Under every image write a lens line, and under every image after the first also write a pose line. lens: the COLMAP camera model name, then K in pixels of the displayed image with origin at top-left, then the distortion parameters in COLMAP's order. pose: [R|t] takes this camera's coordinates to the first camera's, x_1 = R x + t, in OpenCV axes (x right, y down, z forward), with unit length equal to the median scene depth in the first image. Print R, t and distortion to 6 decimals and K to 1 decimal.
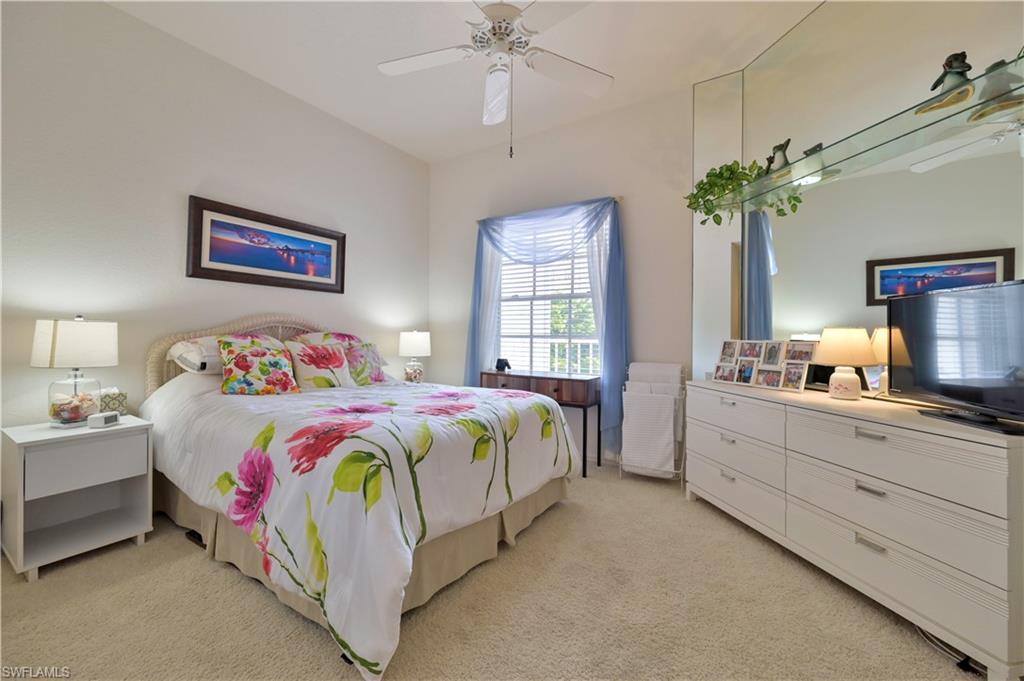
lens RADIAL K [[410.4, 0, 512.6], [0, 410.4, 334.7], [0, 0, 1]] dist [-0.000216, 0.000664]
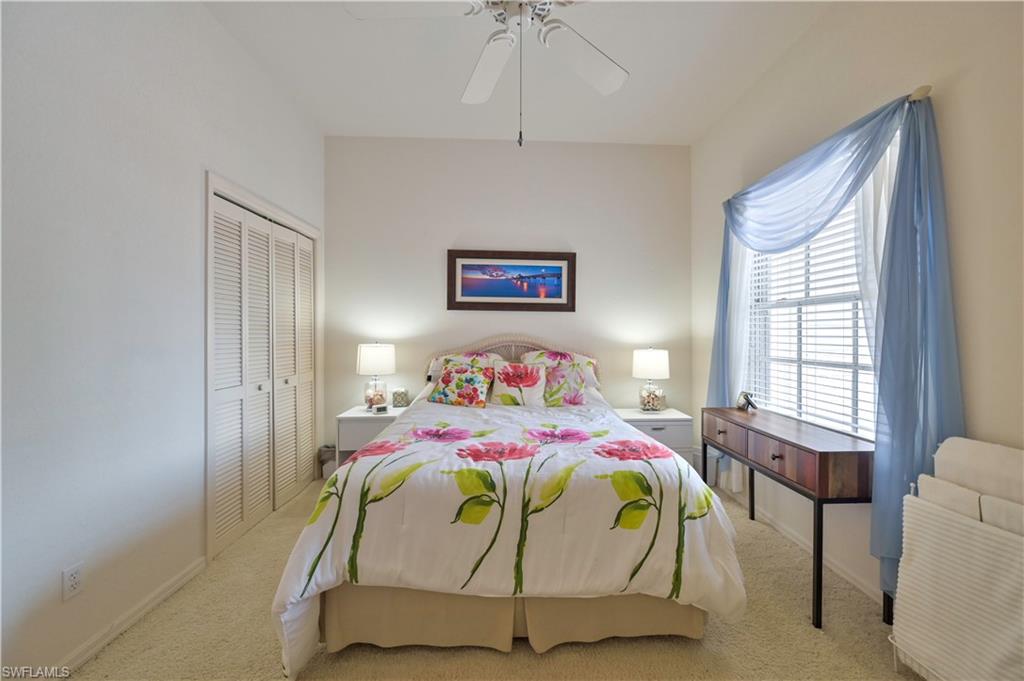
lens RADIAL K [[410.4, 0, 513.9], [0, 410.4, 336.2], [0, 0, 1]] dist [-0.000216, 0.000664]
pose [[0.584148, -0.001031, -0.811647, 0.387070], [0.000876, 0.999999, -0.000640, -0.046592], [0.811647, -0.000338, 0.584148, 0.339270]]
